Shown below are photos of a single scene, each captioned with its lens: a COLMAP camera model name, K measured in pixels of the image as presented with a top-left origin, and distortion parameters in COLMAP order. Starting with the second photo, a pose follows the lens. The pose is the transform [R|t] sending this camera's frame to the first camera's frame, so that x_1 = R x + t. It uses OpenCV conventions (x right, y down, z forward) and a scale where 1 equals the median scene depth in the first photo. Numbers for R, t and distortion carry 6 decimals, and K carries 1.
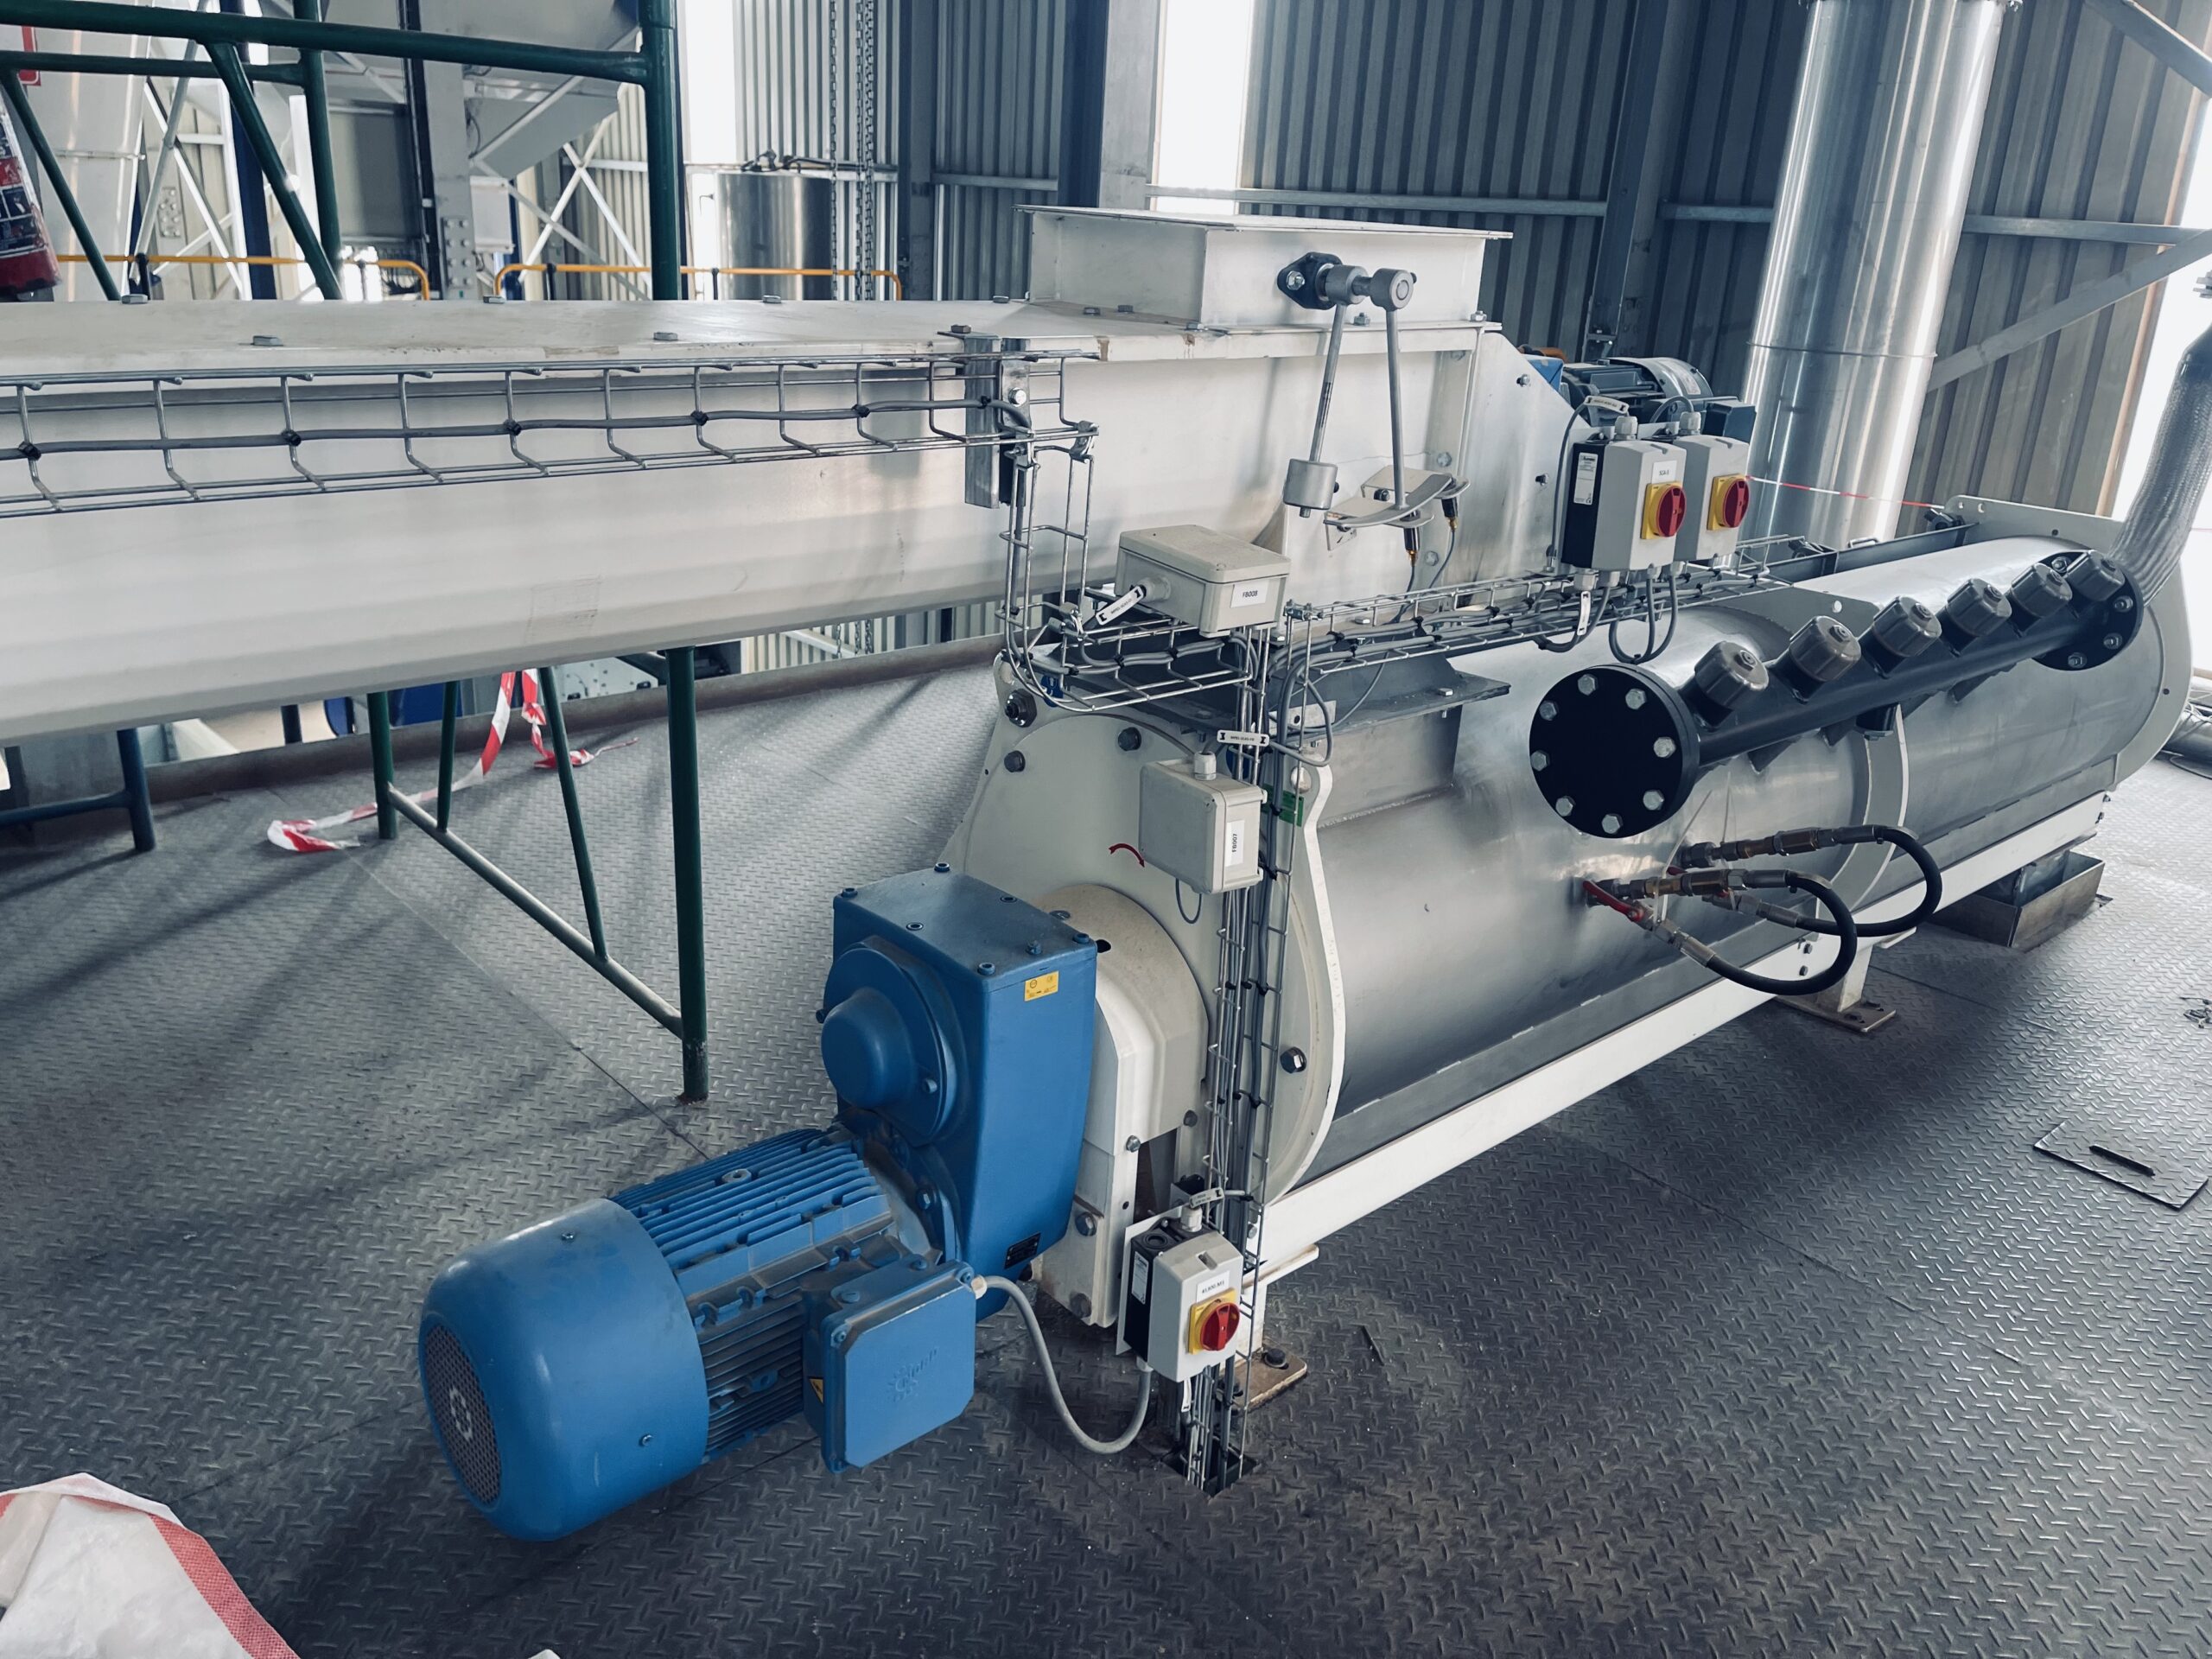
lens RADIAL K [[1679.0, 0, 1097.6], [0, 1679.0, 830.8], [0, 0, 1]] dist [0.012035, -0.005584]
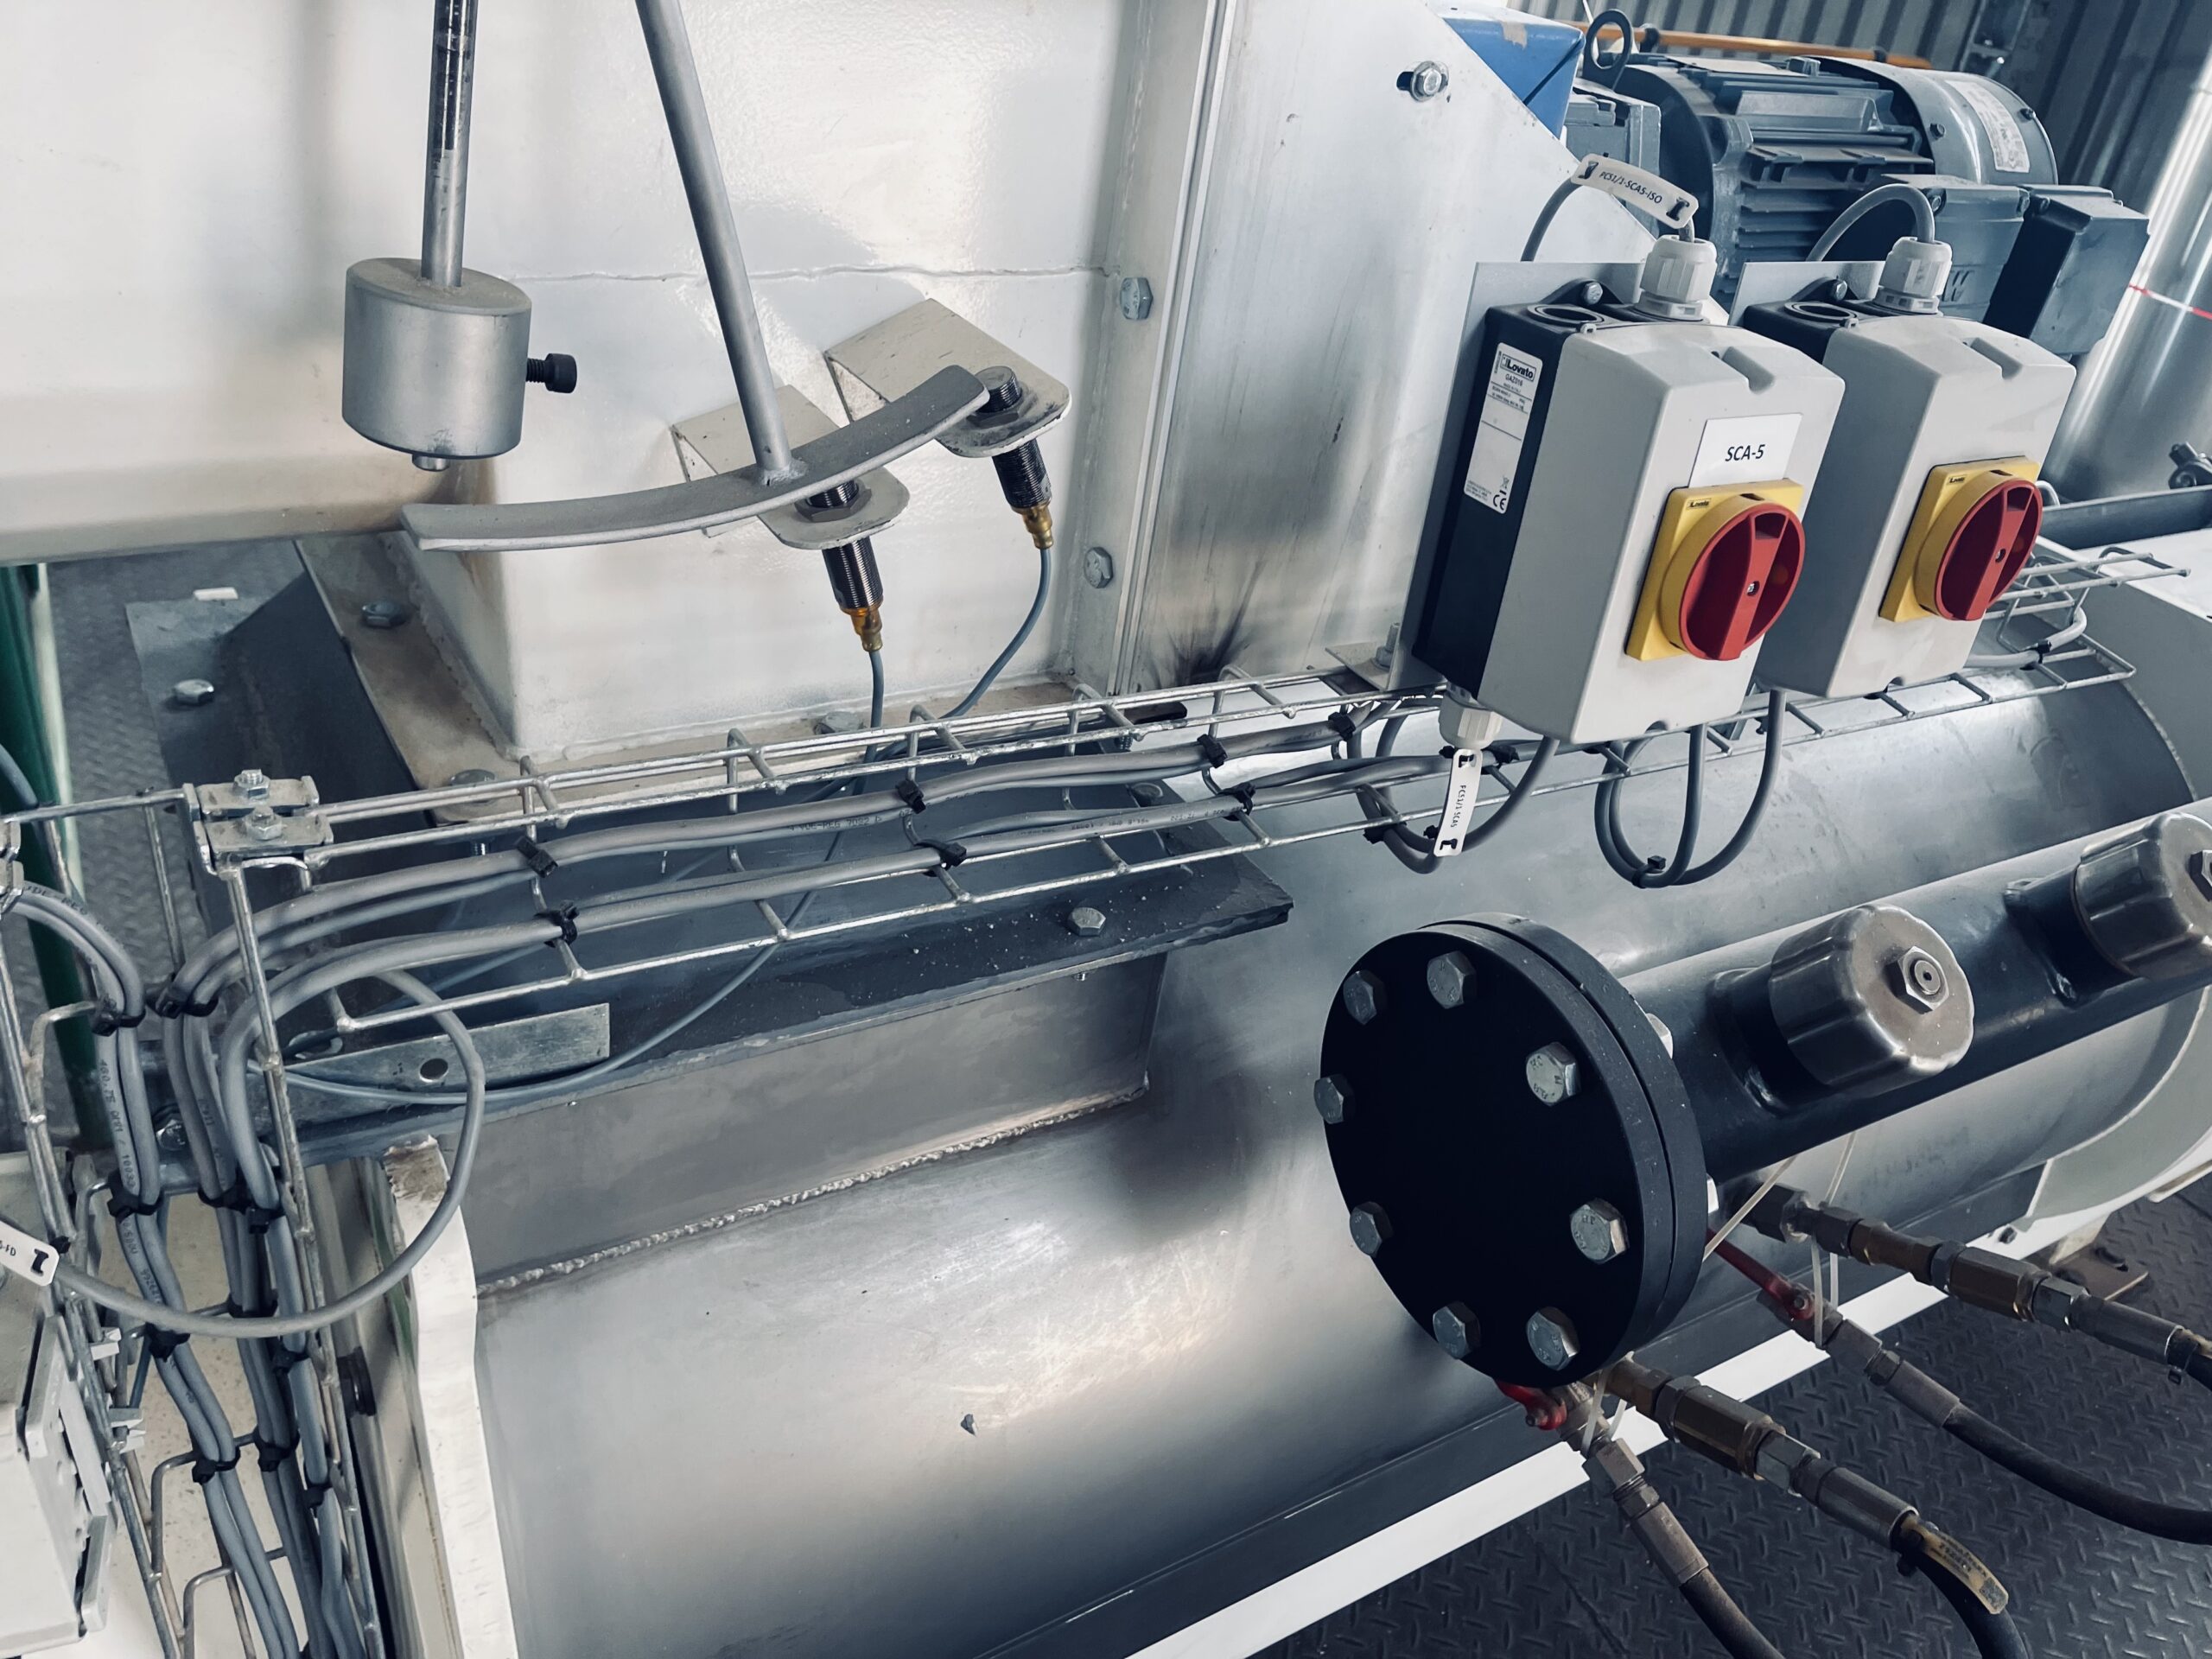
lens RADIAL K [[1679.0, 0, 1117.3], [0, 1679.0, 831.2], [0, 0, 1]] dist [0.012035, -0.005584]
pose [[0.978983, 0.169218, -0.113833, 0.259208], [-0.145688, 0.970859, 0.190285, -0.179322], [0.142716, -0.169701, 0.975107, 0.644429]]
